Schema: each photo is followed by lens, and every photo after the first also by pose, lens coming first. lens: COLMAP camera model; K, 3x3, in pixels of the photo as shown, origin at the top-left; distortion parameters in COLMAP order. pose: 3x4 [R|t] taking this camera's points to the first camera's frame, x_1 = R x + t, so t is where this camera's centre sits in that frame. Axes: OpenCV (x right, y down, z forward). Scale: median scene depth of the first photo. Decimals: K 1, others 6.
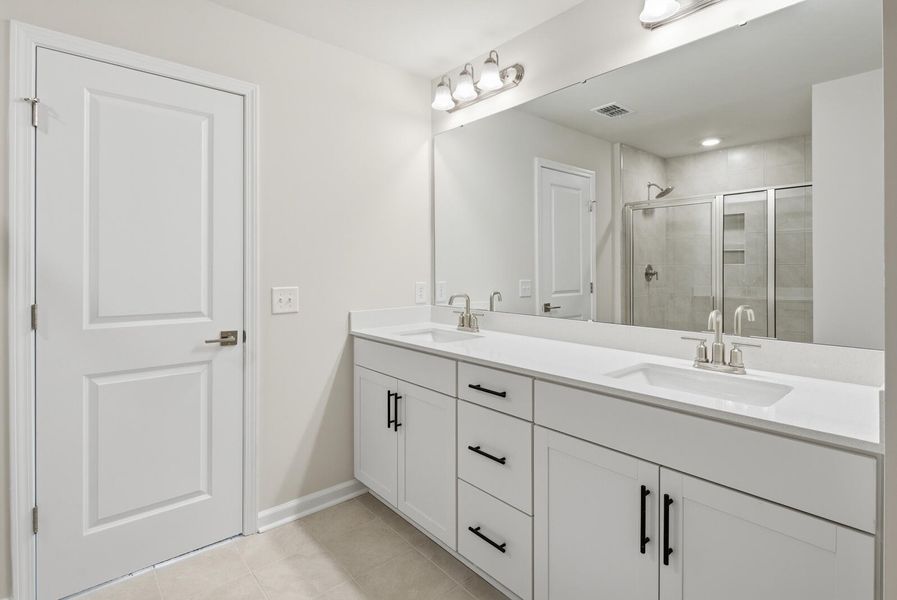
lens RADIAL K [[448.4, 0, 446.3], [0, 448.4, 292.1], [0, 0, 1]] dist [0.004920, -0.000009]
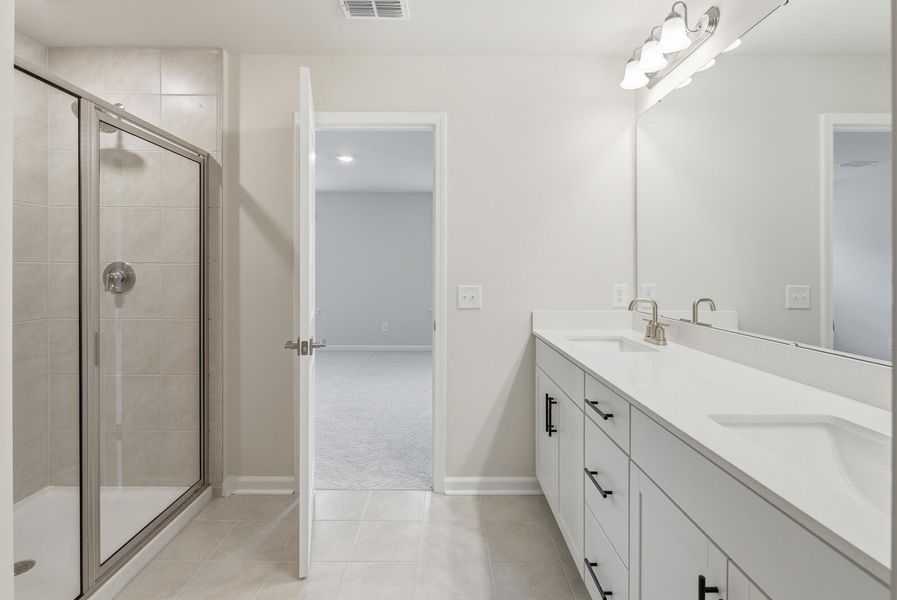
lens RADIAL K [[448.4, 0, 446.3], [0, 448.4, 292.1], [0, 0, 1]] dist [0.004920, -0.000009]
pose [[0.749761, 0.033680, -0.660851, 0.334822], [-0.034623, 0.999333, 0.011649, -0.005982], [0.660802, 0.014147, 0.750427, 0.112485]]
